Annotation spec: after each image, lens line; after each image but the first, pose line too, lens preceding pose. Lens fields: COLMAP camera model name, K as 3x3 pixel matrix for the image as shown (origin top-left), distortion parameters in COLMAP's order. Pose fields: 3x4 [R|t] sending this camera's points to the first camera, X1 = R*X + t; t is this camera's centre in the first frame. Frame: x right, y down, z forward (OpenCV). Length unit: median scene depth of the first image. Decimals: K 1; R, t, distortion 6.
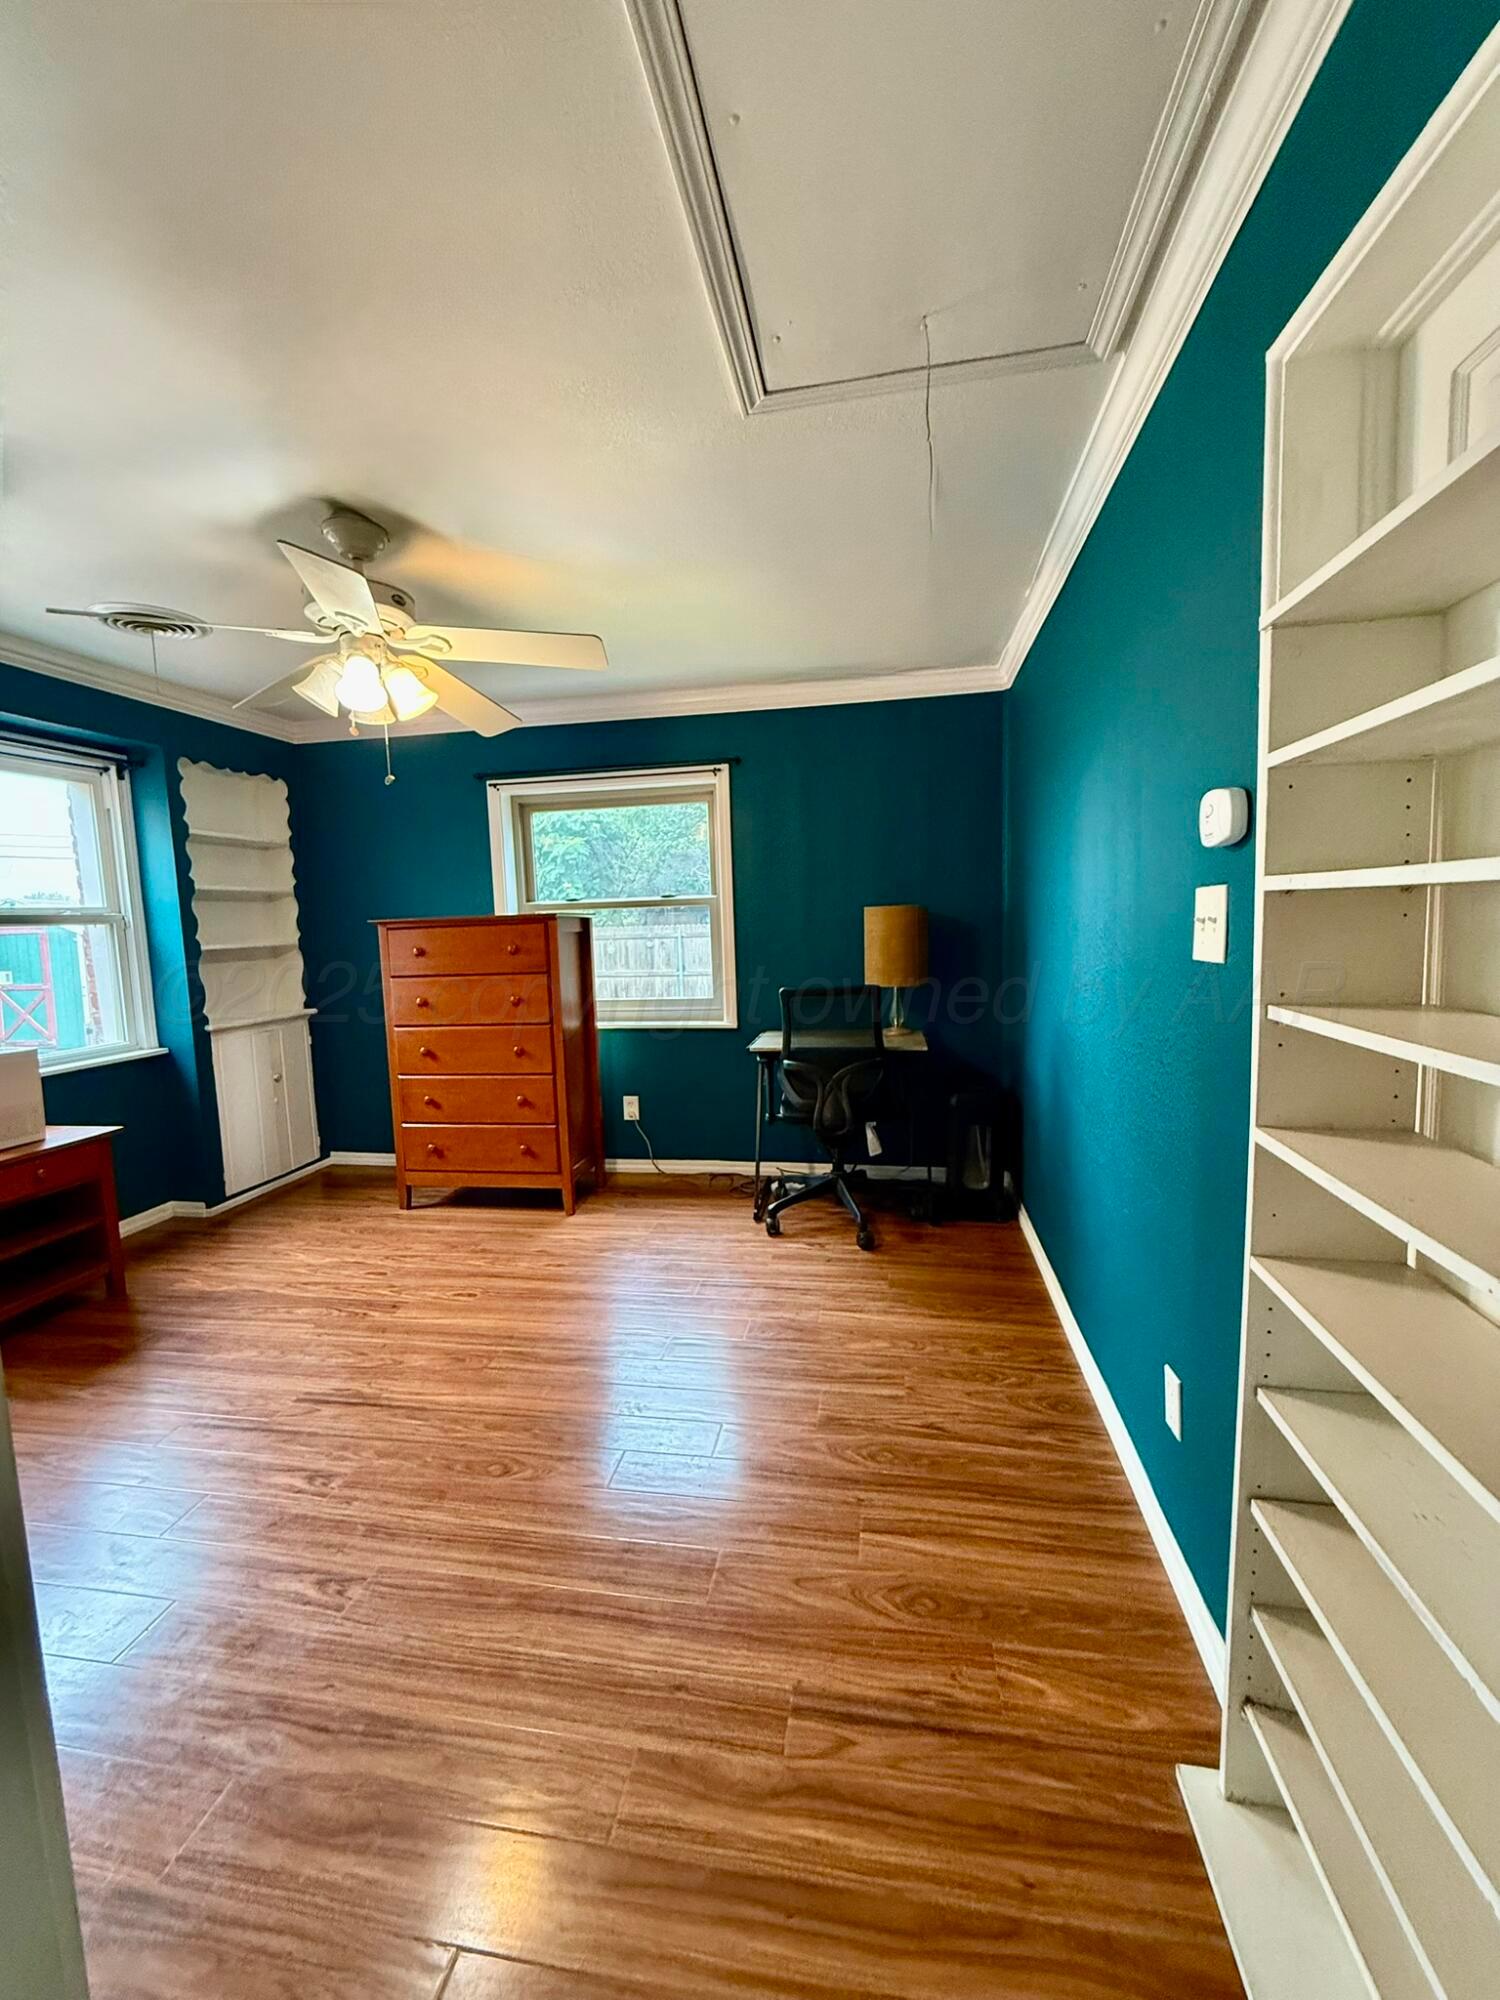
lens RADIAL K [[794.8, 0, 750.3], [0, 794.8, 996.5], [0, 0, 1]] dist [-0.001753, 0.000841]
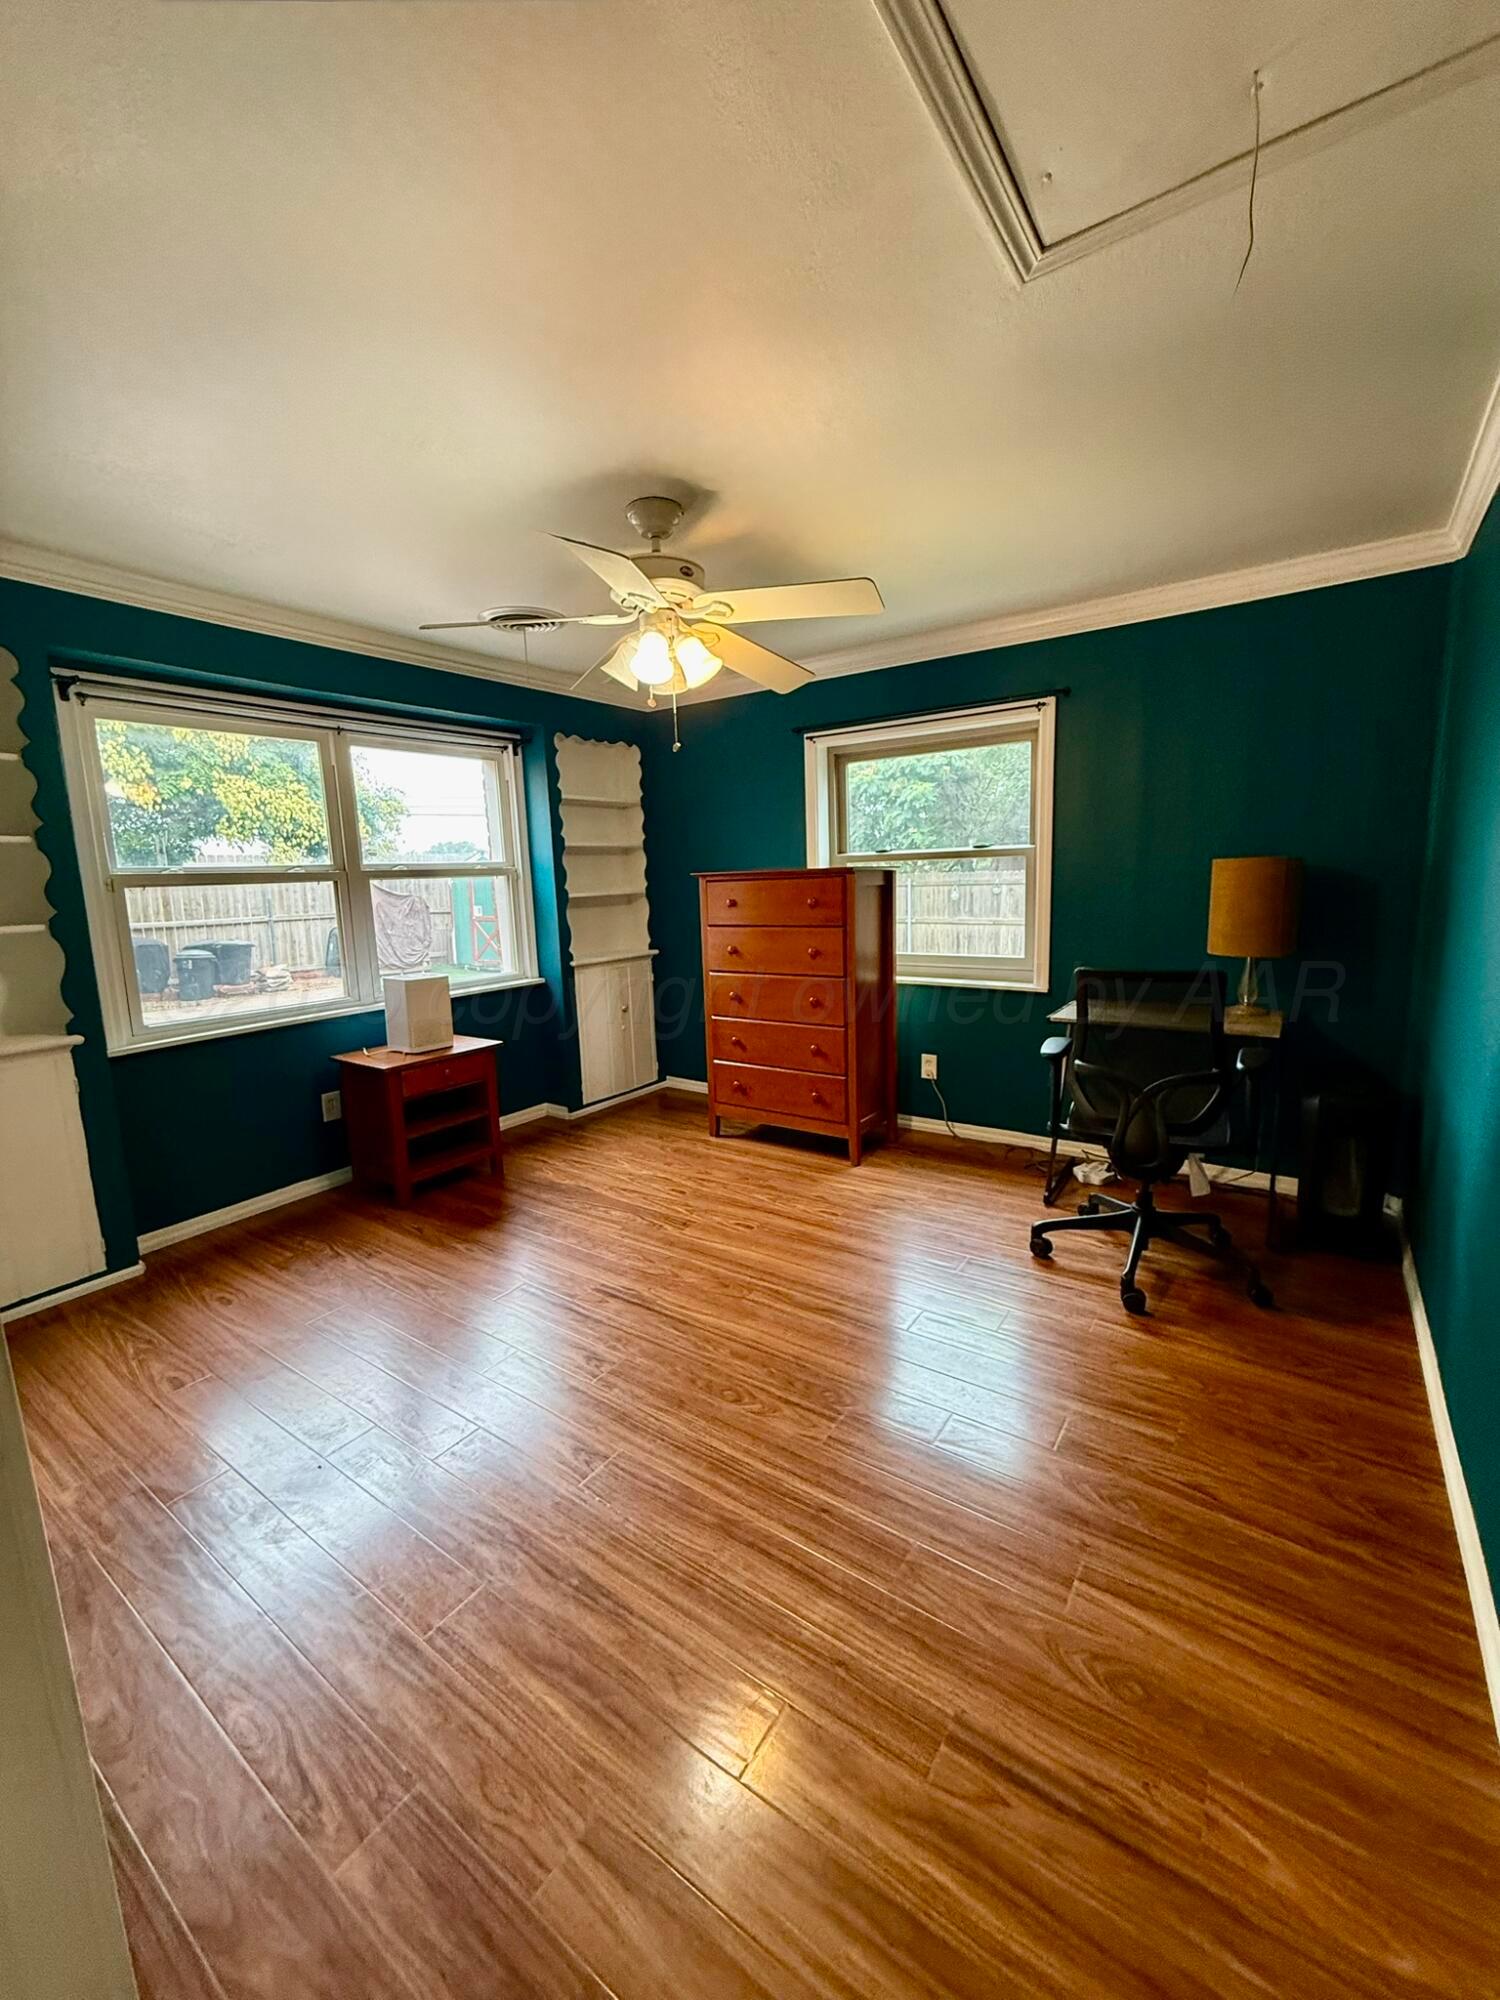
lens RADIAL K [[794.8, 0, 752.4], [0, 794.8, 996.4], [0, 0, 1]] dist [-0.001753, 0.000841]
pose [[0.905342, 0.068717, -0.419087, 0.094351], [-0.038875, 0.996089, 0.079346, -0.024165], [0.422900, -0.055544, 0.904472, 0.051074]]
